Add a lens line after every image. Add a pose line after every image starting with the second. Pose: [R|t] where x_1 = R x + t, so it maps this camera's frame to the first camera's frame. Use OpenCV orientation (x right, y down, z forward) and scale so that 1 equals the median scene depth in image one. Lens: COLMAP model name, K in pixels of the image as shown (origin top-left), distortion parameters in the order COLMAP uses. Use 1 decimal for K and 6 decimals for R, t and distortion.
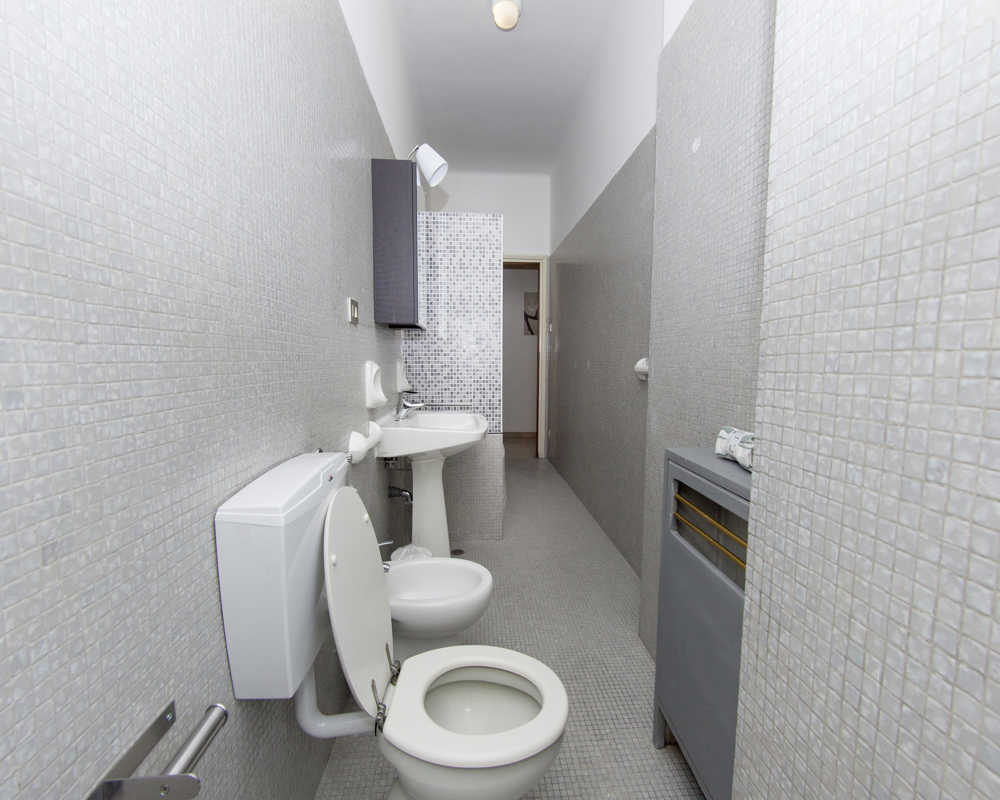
lens RADIAL K [[436.8, 0, 500.0], [0, 436.8, 400.0], [0, 0, 1]] dist [0.000173, 0.000507]
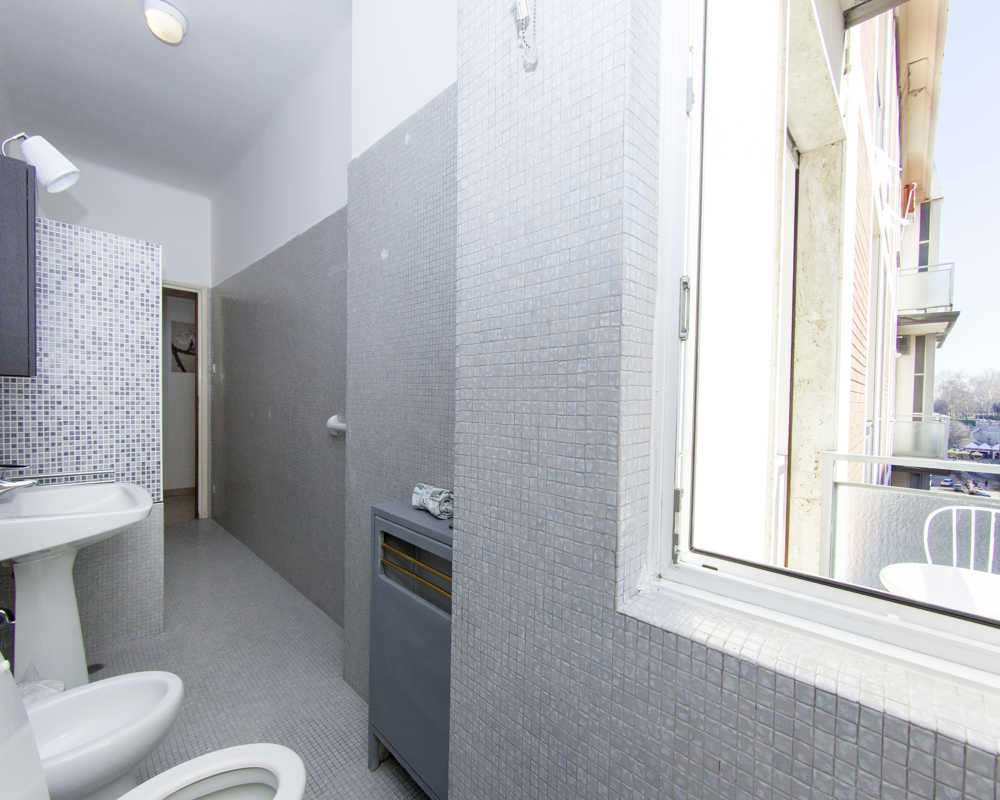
lens RADIAL K [[425.4, 0, 500.4], [0, 425.4, 410.8], [0, 0, 1]] dist [-0.001656, -0.000019]
pose [[0.746475, -0.003086, 0.665406, -0.153958], [0.044224, 0.998008, -0.044984, -0.094194], [-0.663942, 0.063006, 0.745125, -0.129431]]
